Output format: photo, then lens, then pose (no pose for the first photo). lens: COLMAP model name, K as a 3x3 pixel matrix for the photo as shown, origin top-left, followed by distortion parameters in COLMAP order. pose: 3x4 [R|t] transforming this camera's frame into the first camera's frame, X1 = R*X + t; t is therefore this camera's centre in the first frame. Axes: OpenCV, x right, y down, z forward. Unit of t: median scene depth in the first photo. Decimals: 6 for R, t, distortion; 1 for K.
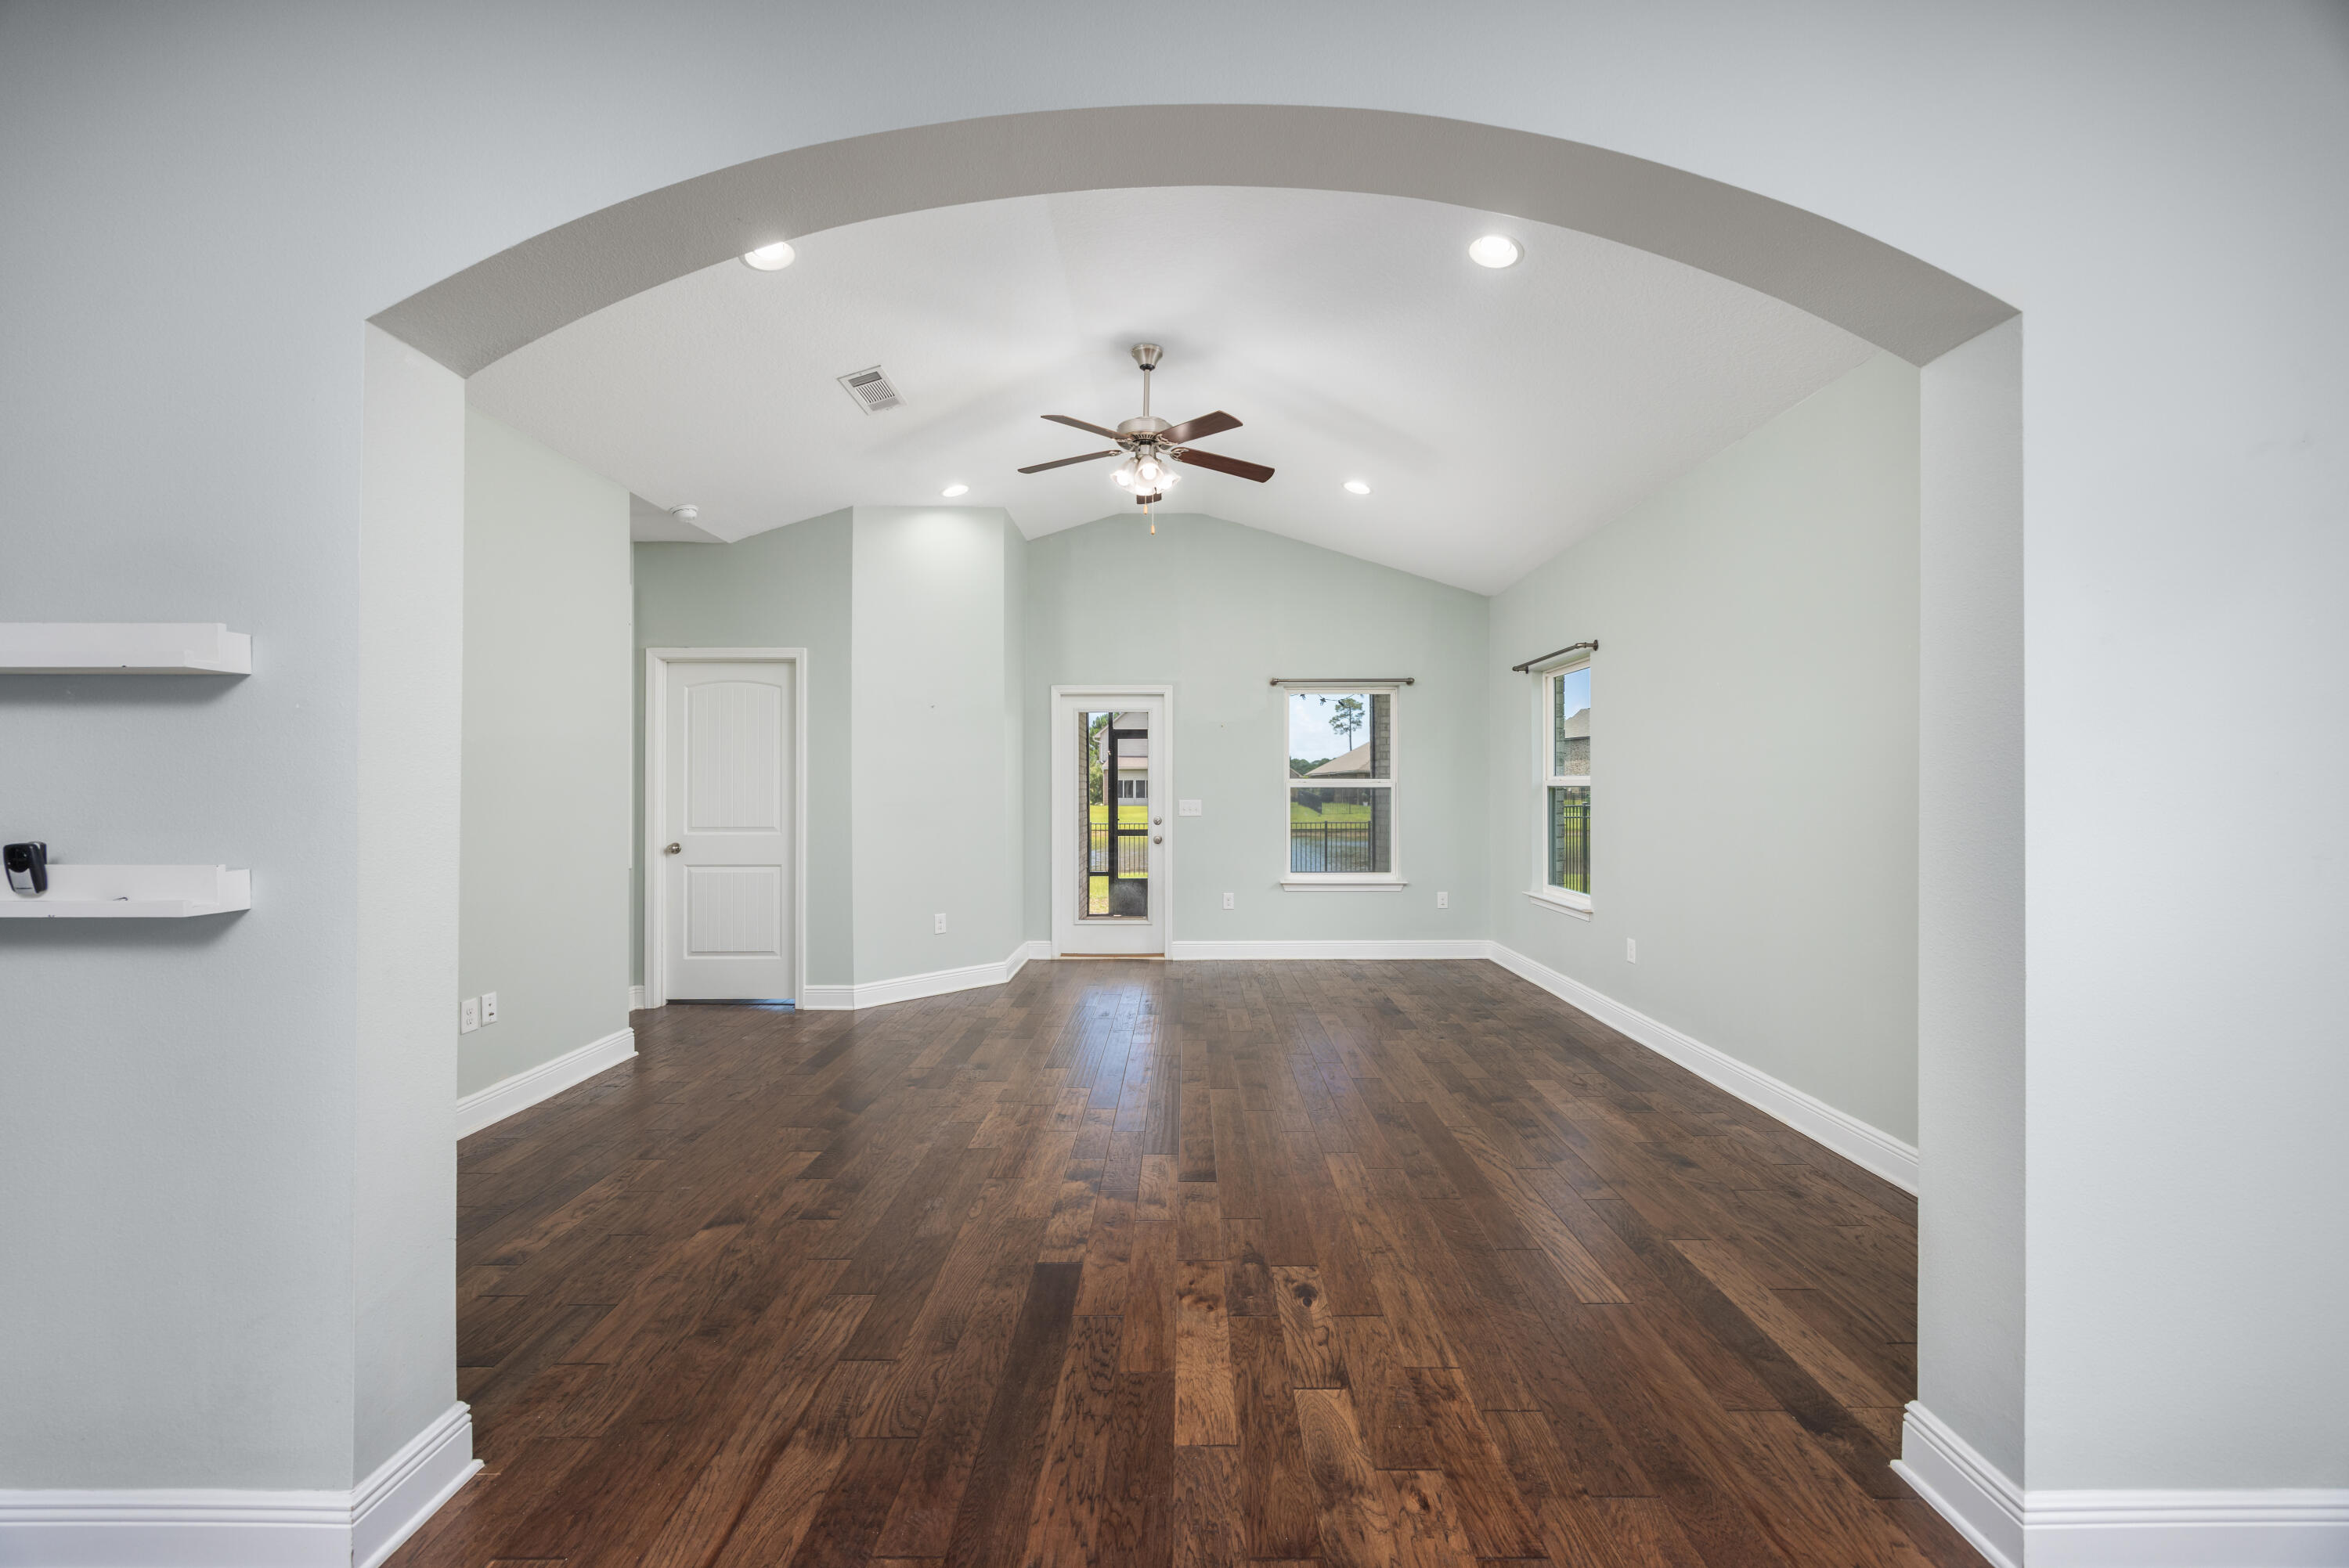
lens RADIAL K [[909.1, 0, 1188.4], [0, 909.1, 785.6], [0, 0, 1]] dist [-0.000469, 0.000019]
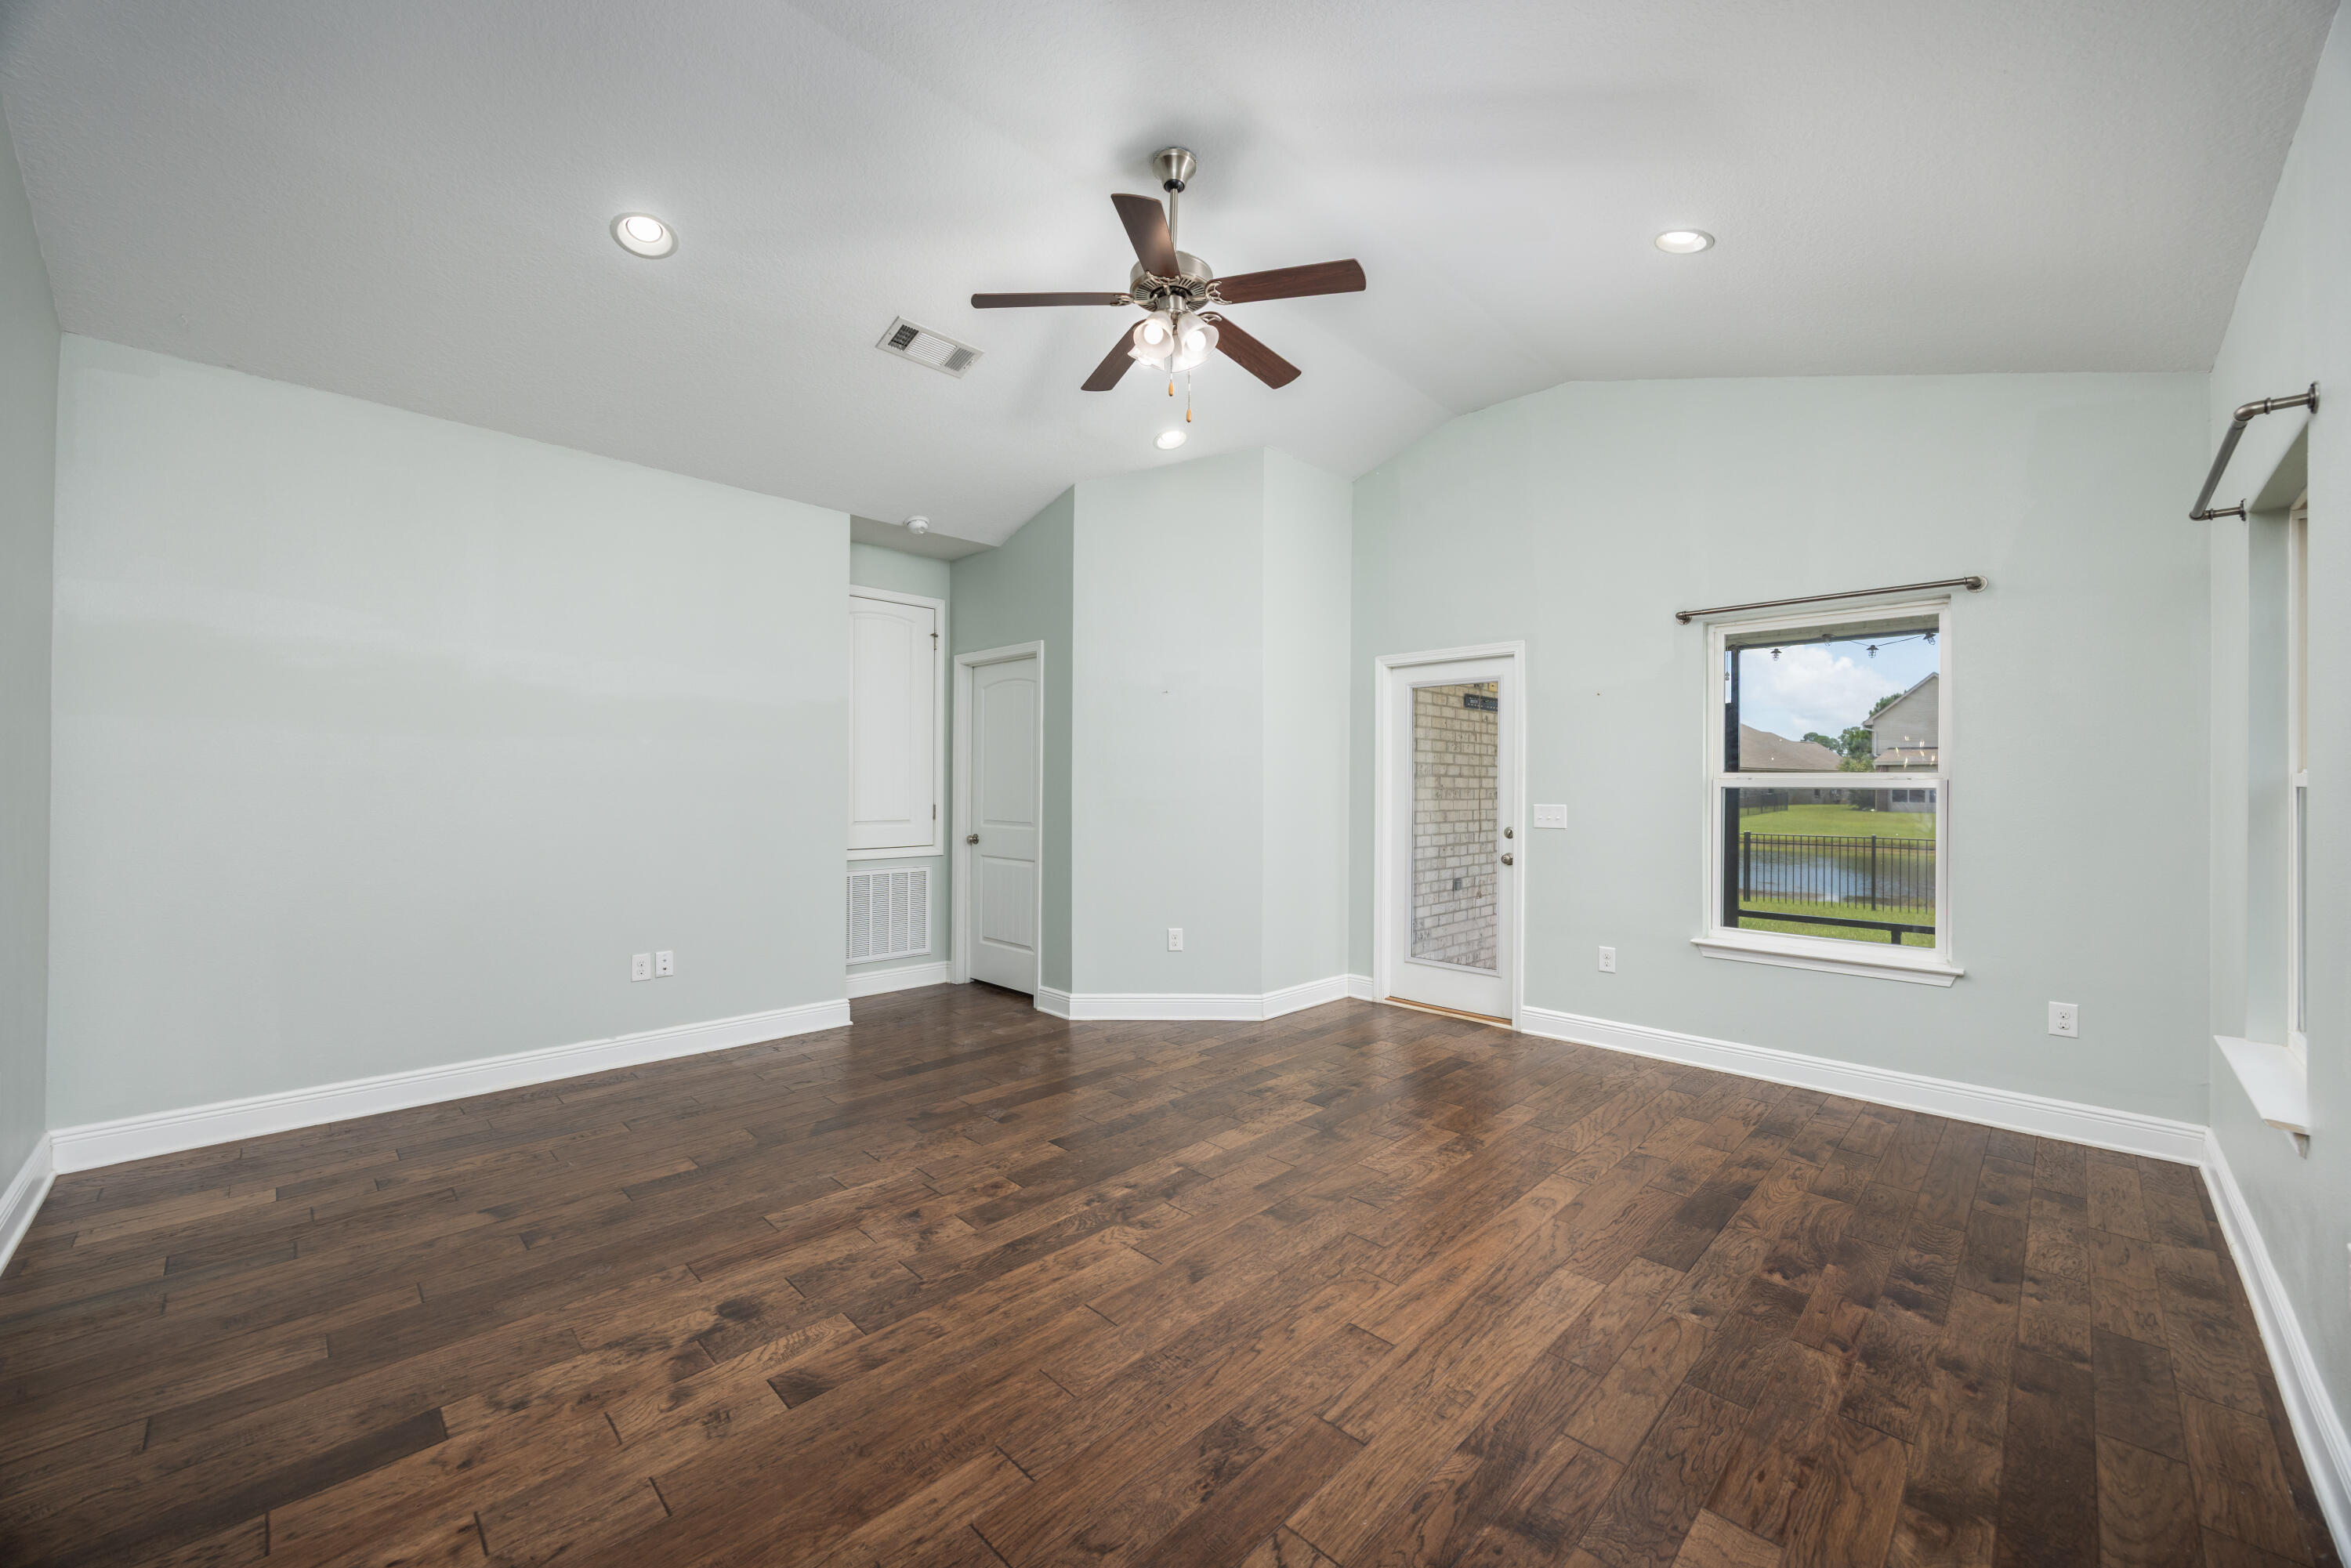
lens RADIAL K [[903.2, 0, 1183.7], [0, 903.2, 780.1], [0, 0, 1]] dist [-0.001602, -0.000142]
pose [[0.711317, 0.001633, -0.702870, 0.493286], [-0.005389, 0.999981, -0.003131, 0.001853], [0.702851, 0.006015, 0.711312, 0.556172]]
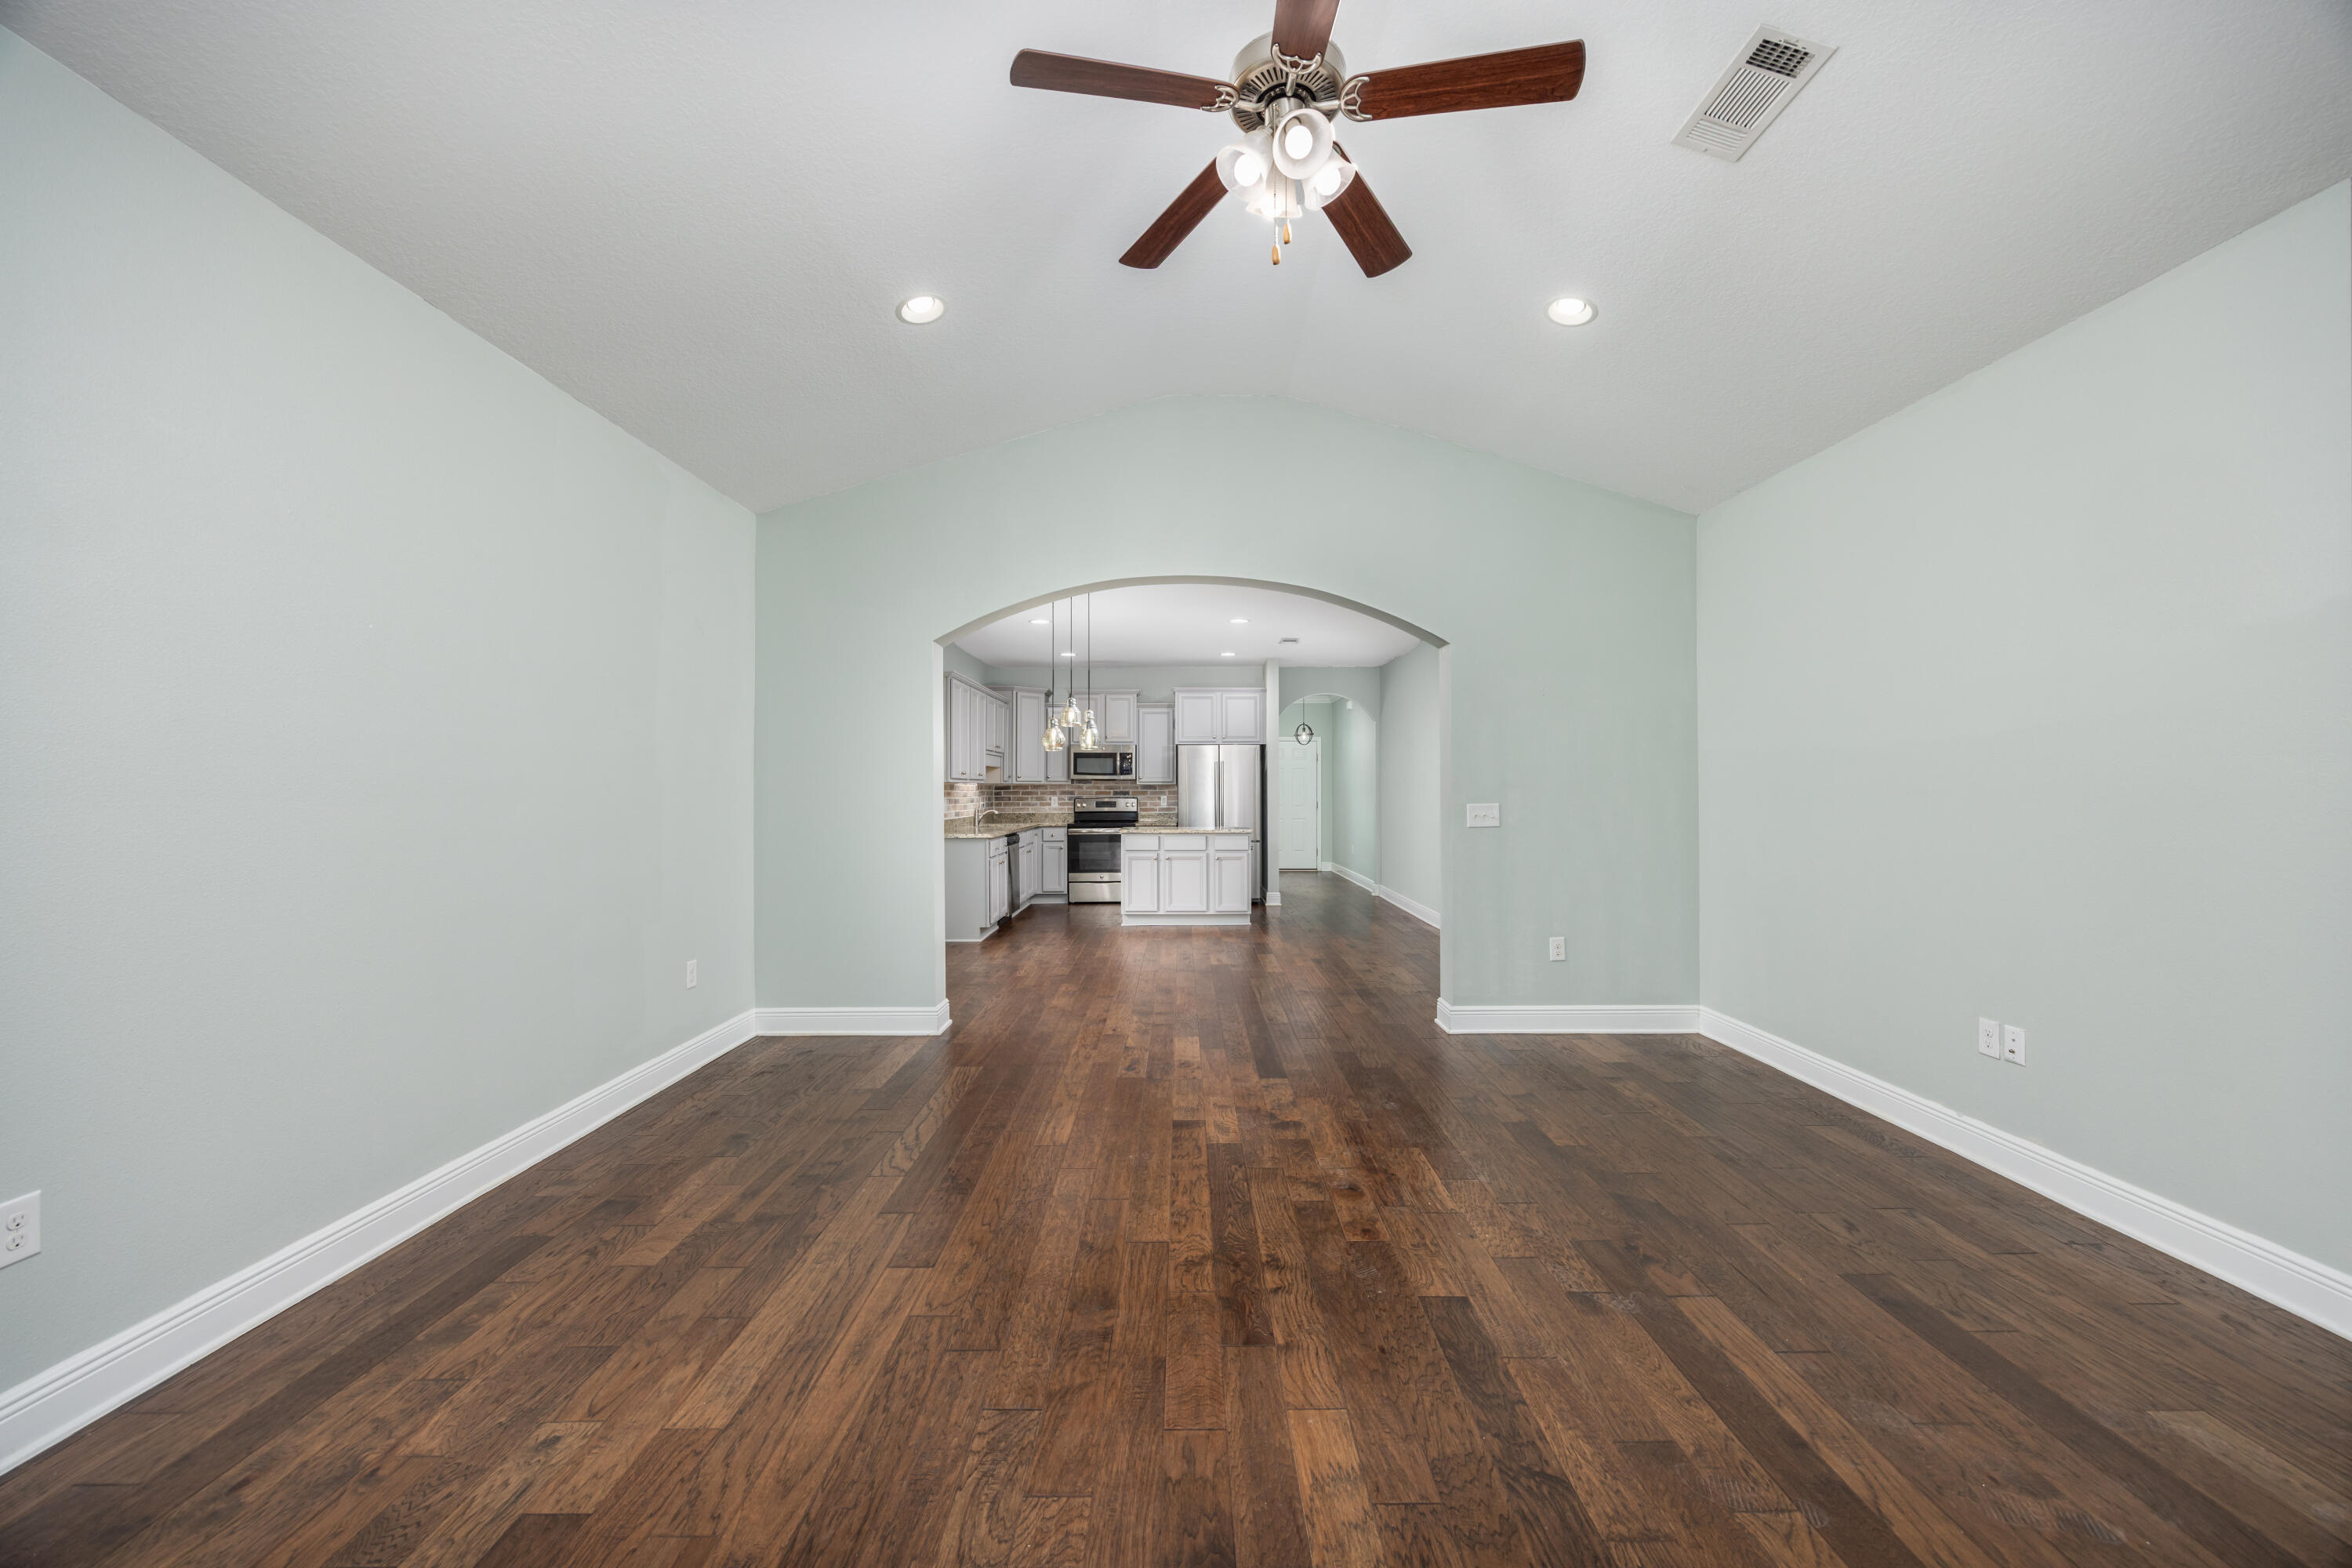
lens RADIAL K [[903.7, 0, 1184.2], [0, 903.7, 780.1], [0, 0, 1]] dist [-0.001602, -0.000142]
pose [[-0.999998, 0.002120, -0.000220, 0.011536], [0.002123, 0.999908, -0.013363, 0.004730], [0.000192, -0.013364, -0.999911, 1.632550]]
